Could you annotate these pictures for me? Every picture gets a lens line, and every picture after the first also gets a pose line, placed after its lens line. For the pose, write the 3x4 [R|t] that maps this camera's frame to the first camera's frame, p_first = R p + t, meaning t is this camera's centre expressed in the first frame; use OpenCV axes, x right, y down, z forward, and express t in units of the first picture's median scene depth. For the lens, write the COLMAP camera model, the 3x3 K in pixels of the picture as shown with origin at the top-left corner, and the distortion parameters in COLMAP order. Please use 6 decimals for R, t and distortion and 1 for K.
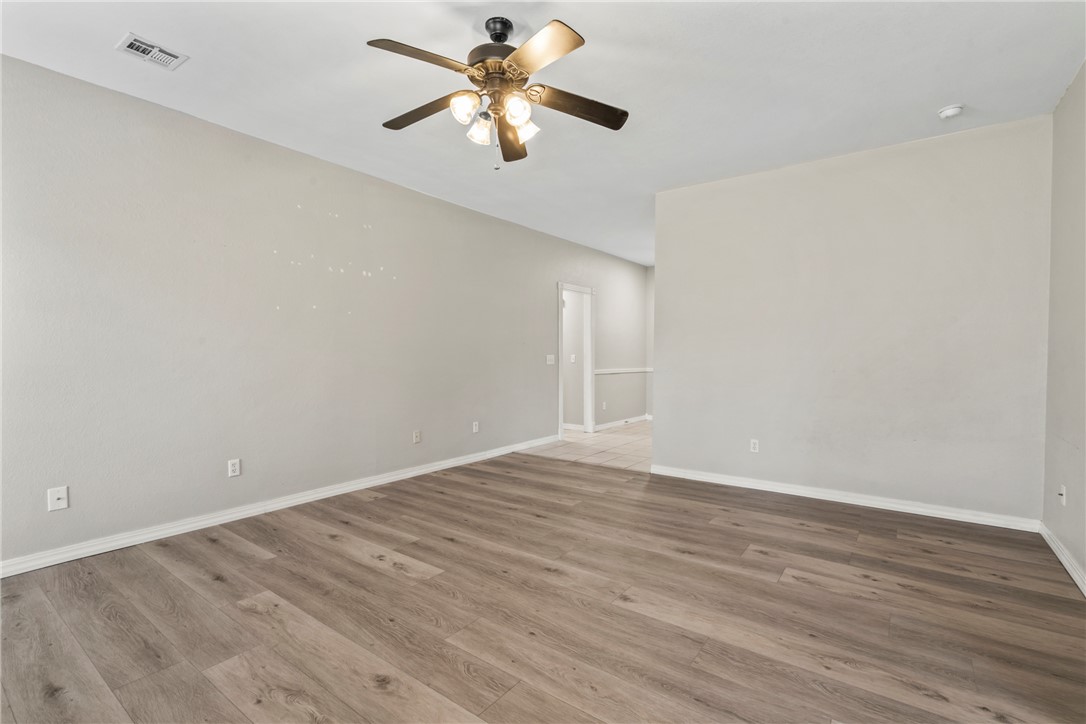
lens RADIAL K [[504.1, 0, 543.7], [0, 504.1, 353.9], [0, 0, 1]] dist [-0.000916, 0.000065]
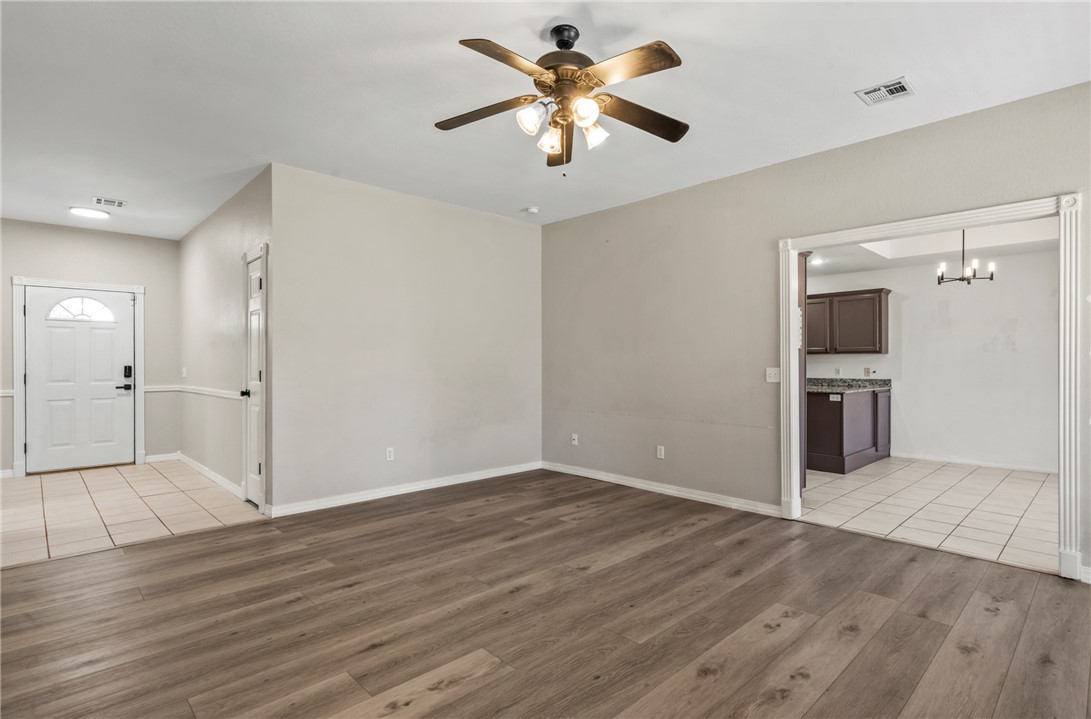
lens RADIAL K [[539.1, 0, 589.5], [0, 539.1, 367.4], [0, 0, 1]] dist [0.000041, 0.000469]
pose [[0.124492, -0.007615, 0.992191, -0.886348], [0.001150, 0.999971, 0.007531, -0.002584], [-0.992220, 0.000203, 0.124497, 0.660879]]
